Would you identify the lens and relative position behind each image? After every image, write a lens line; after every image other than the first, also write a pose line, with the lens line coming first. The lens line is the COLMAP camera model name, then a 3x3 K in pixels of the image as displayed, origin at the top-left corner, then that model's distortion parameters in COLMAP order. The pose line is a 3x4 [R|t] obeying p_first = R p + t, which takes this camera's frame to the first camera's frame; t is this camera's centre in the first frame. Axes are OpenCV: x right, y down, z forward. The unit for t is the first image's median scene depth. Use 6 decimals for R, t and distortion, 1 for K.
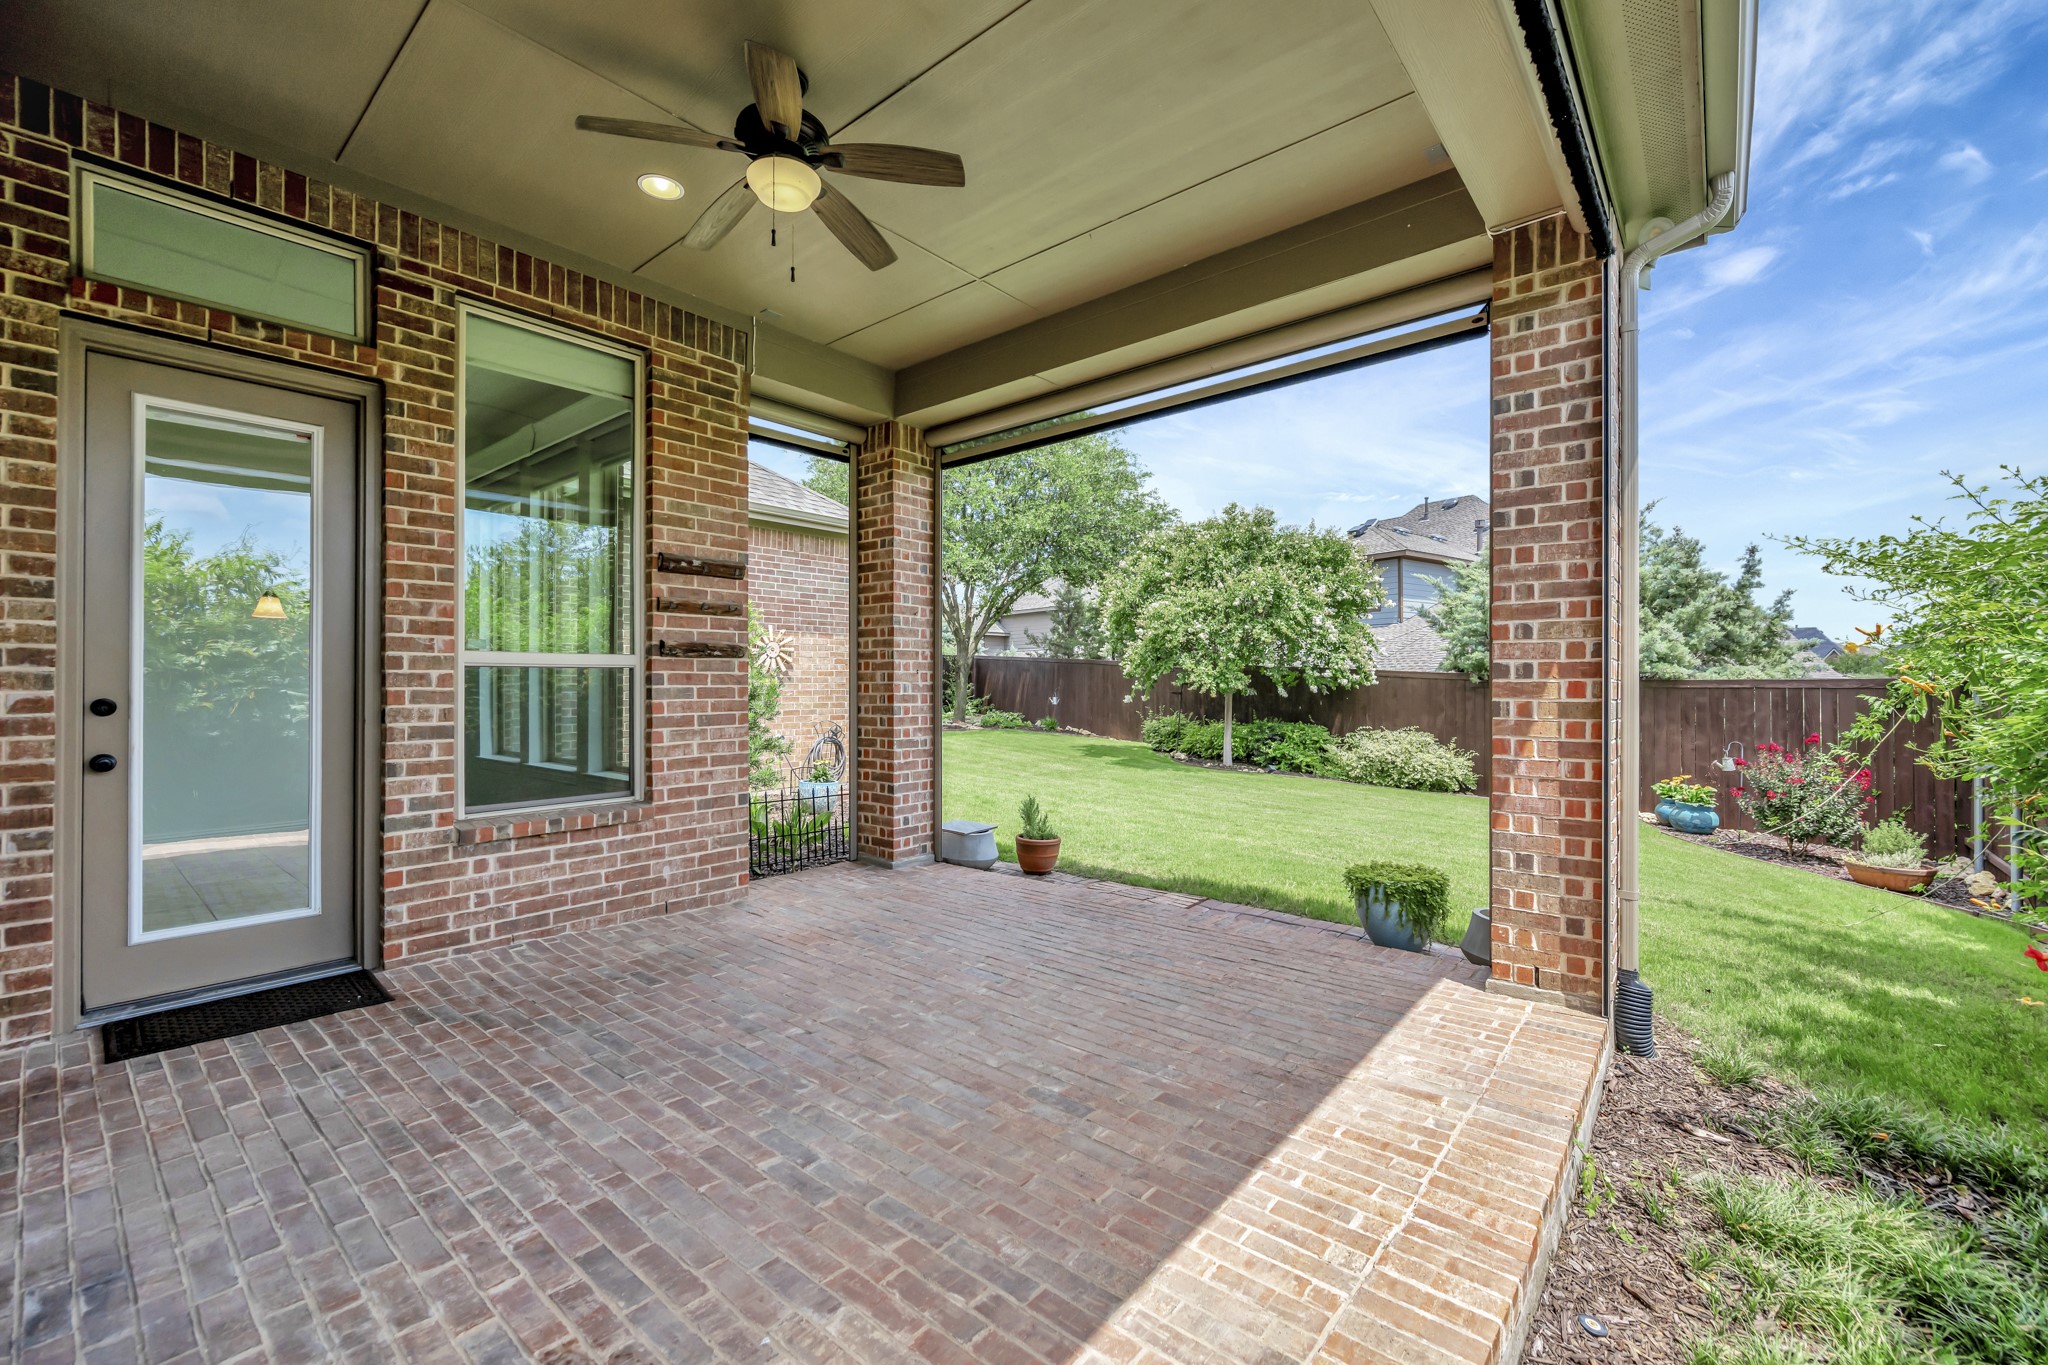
lens RADIAL K [[819.4, 0, 1040.6], [0, 819.4, 681.6], [0, 0, 1]] dist [-0.000070, -0.001051]
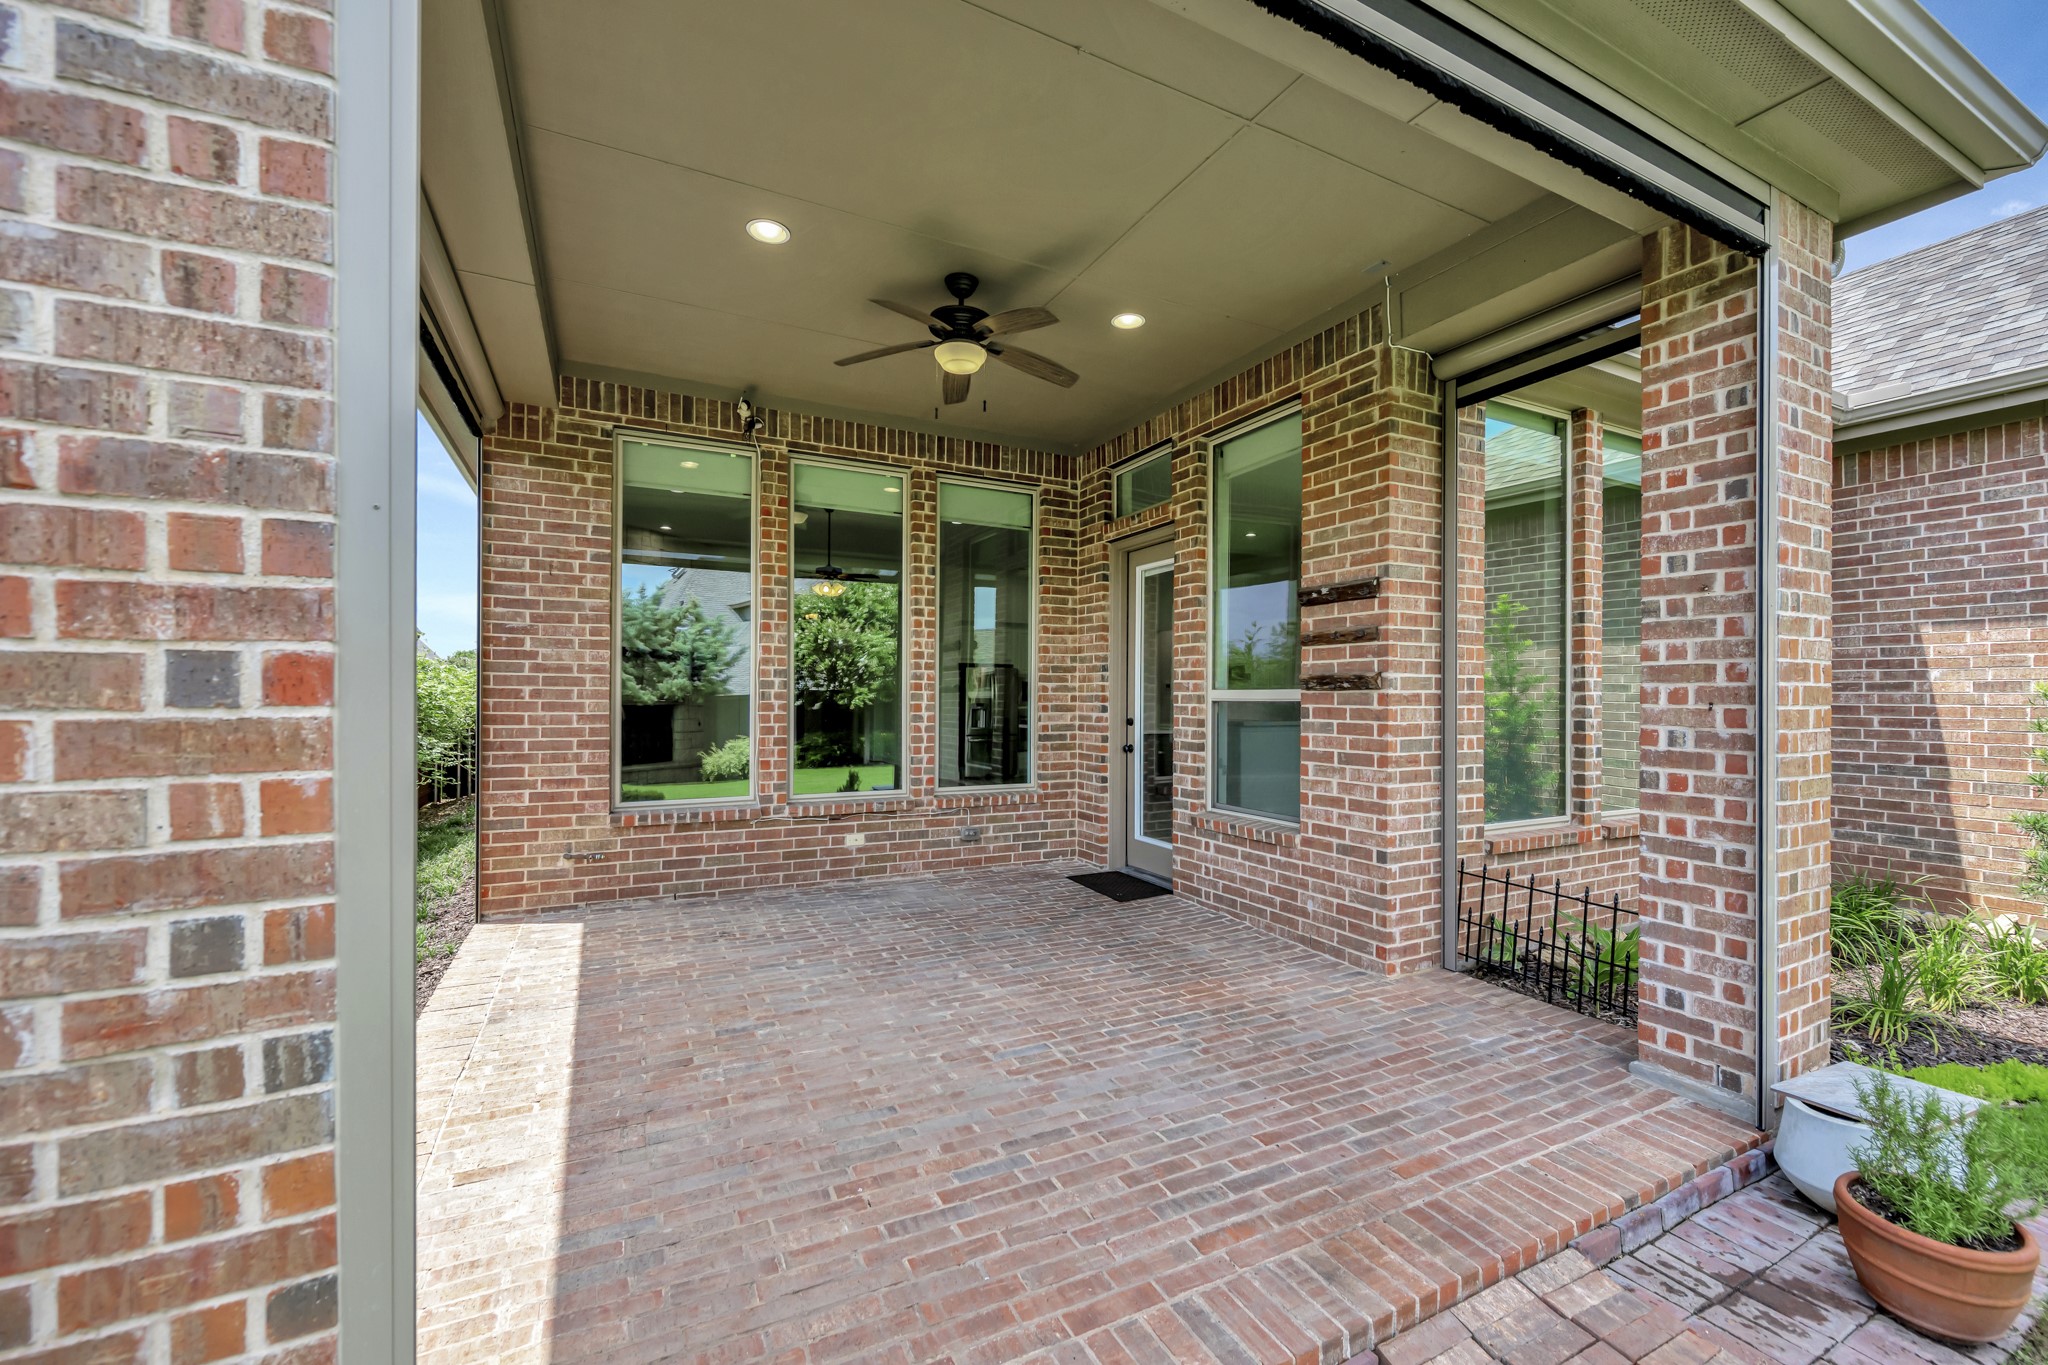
lens RADIAL K [[819.4, 0, 1031.7], [0, 819.4, 695.5], [0, 0, 1]] dist [-0.000070, -0.001051]
pose [[-0.387175, -0.003102, -0.922001, 0.694508], [-0.004095, 0.999990, -0.001644, -0.024498], [0.921997, 0.003139, -0.387184, 1.249394]]
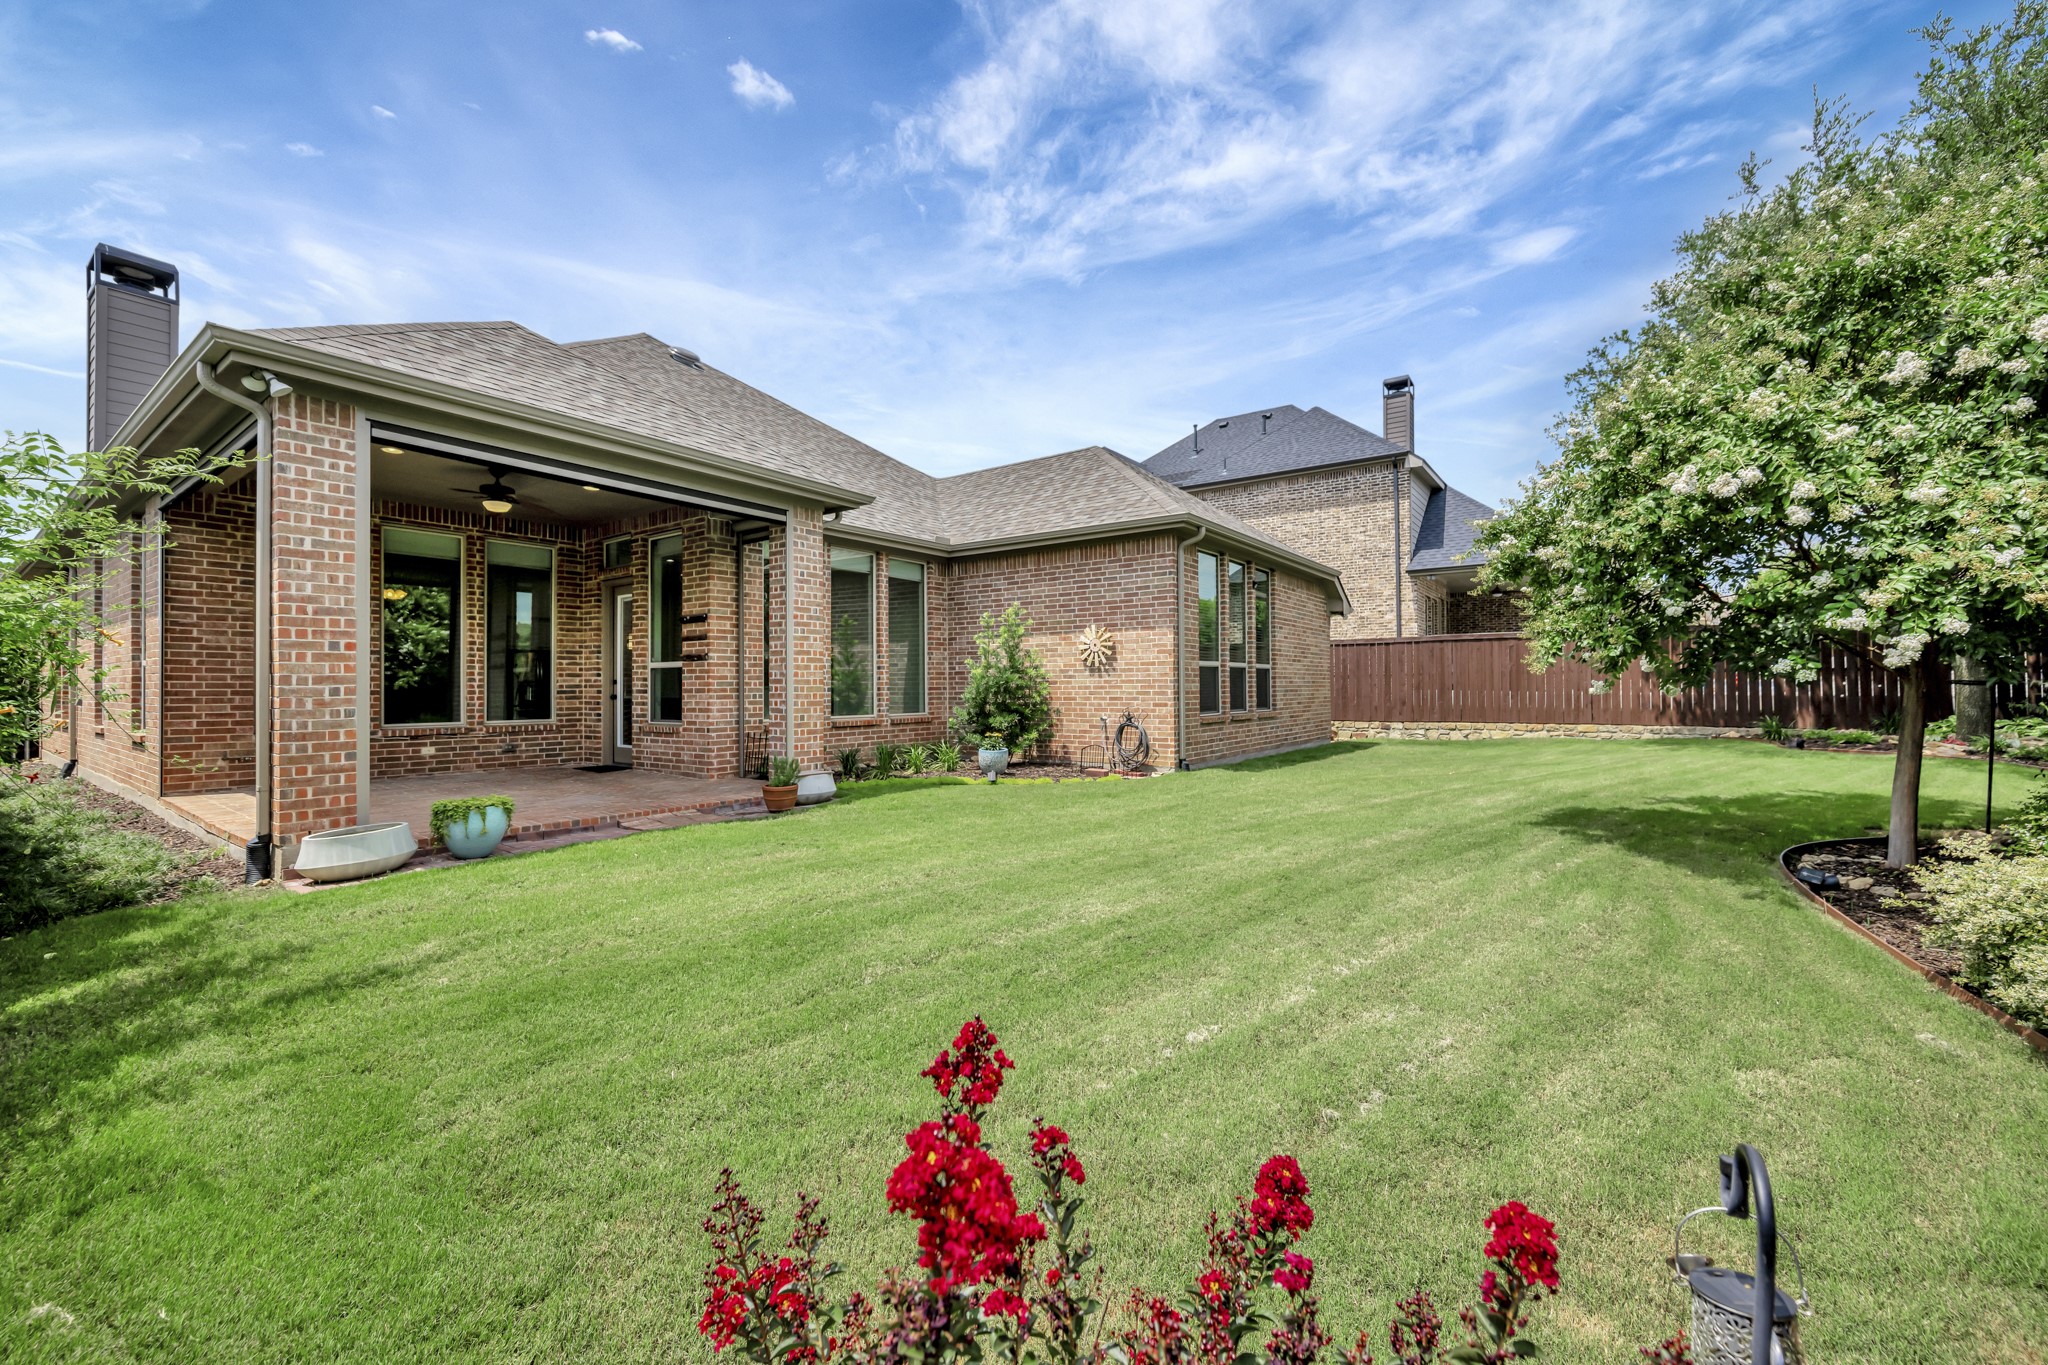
lens RADIAL K [[819.4, 0, 1038.4], [0, 819.4, 678.5], [0, 0, 1]] dist [-0.000070, -0.001051]
pose [[0.078555, -0.011941, -0.996838, 2.145078], [0.006670, 0.999912, -0.011452, 0.055745], [0.996888, -0.005749, 0.078627, 2.075033]]
